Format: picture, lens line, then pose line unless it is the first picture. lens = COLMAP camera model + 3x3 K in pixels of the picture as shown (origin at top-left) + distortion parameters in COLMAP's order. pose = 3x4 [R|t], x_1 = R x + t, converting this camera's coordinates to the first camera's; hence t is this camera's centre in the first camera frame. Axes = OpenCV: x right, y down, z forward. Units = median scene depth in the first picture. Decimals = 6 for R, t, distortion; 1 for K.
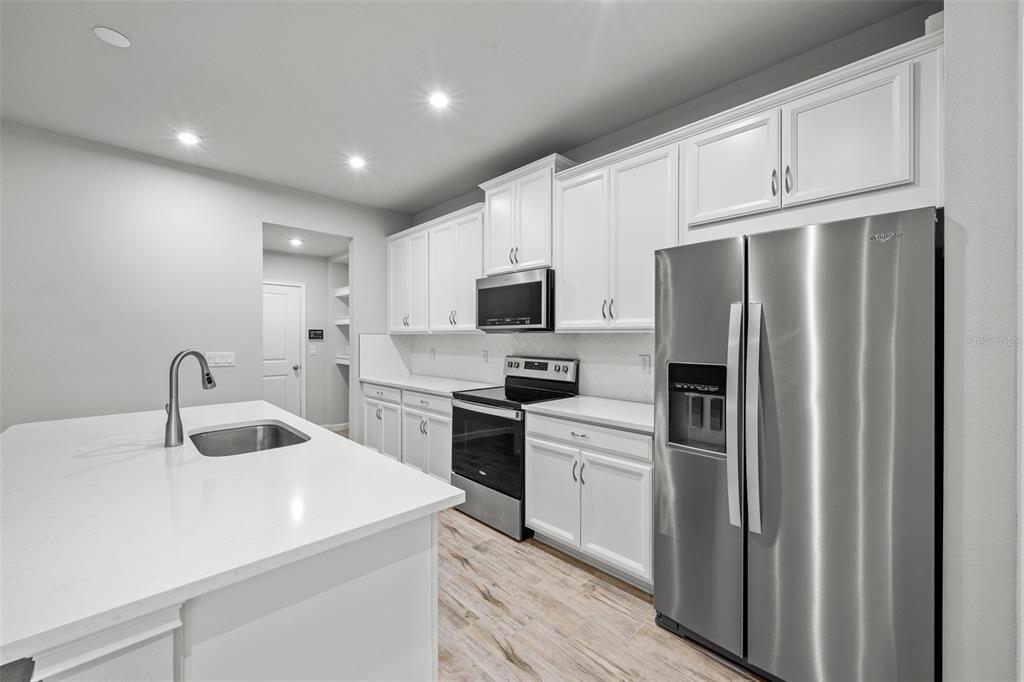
lens RADIAL K [[406.7, 0, 510.4], [0, 406.7, 338.3], [0, 0, 1]] dist [-0.000979, 0.000528]
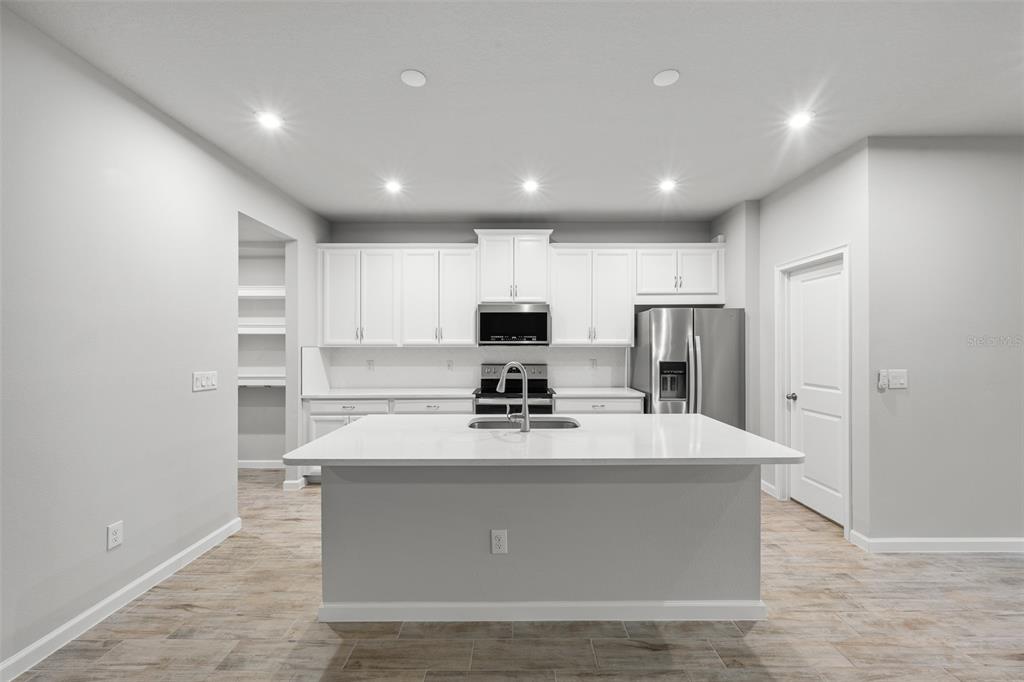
lens RADIAL K [[406.7, 0, 515.1], [0, 406.7, 344.9], [0, 0, 1]] dist [-0.000979, 0.000528]
pose [[0.690533, -0.000269, 0.723301, -0.976648], [0.004181, 0.999985, -0.003619, -0.013894], [-0.723289, 0.005523, 0.690523, 0.040855]]
